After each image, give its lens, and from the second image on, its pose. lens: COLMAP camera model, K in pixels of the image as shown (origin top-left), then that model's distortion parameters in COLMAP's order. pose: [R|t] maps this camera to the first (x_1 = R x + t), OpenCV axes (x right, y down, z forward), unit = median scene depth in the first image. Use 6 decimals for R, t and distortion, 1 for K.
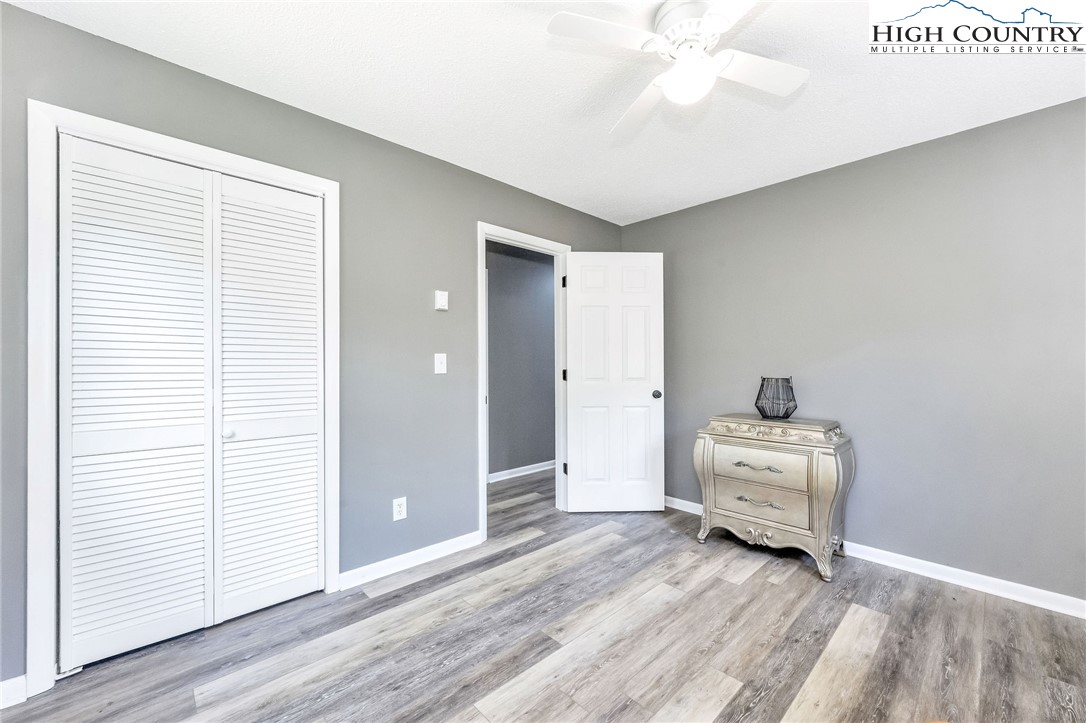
lens RADIAL K [[433.9, 0, 543.1], [0, 433.9, 359.4], [0, 0, 1]] dist [-0.002935, -0.000052]
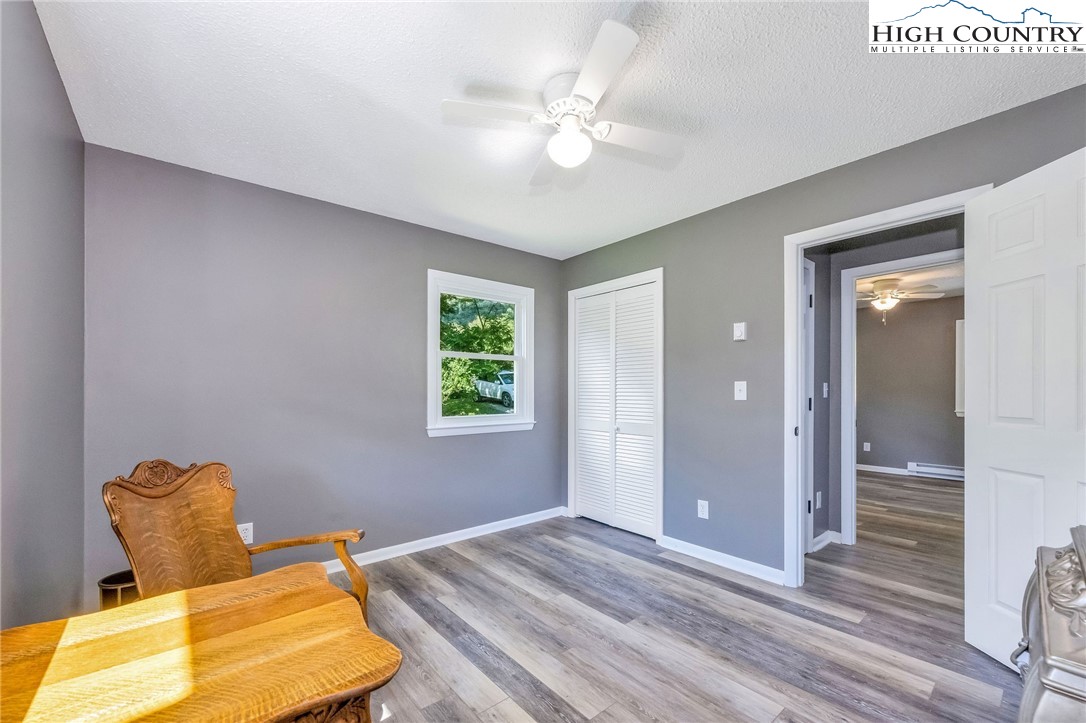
lens RADIAL K [[433.9, 0, 529.3], [0, 433.9, 389.9], [0, 0, 1]] dist [-0.002935, -0.000052]
pose [[-0.079378, -0.004073, -0.996836, 1.032973], [0.010324, 0.999935, -0.004908, 0.009115], [0.996791, -0.010681, -0.079330, 0.679884]]
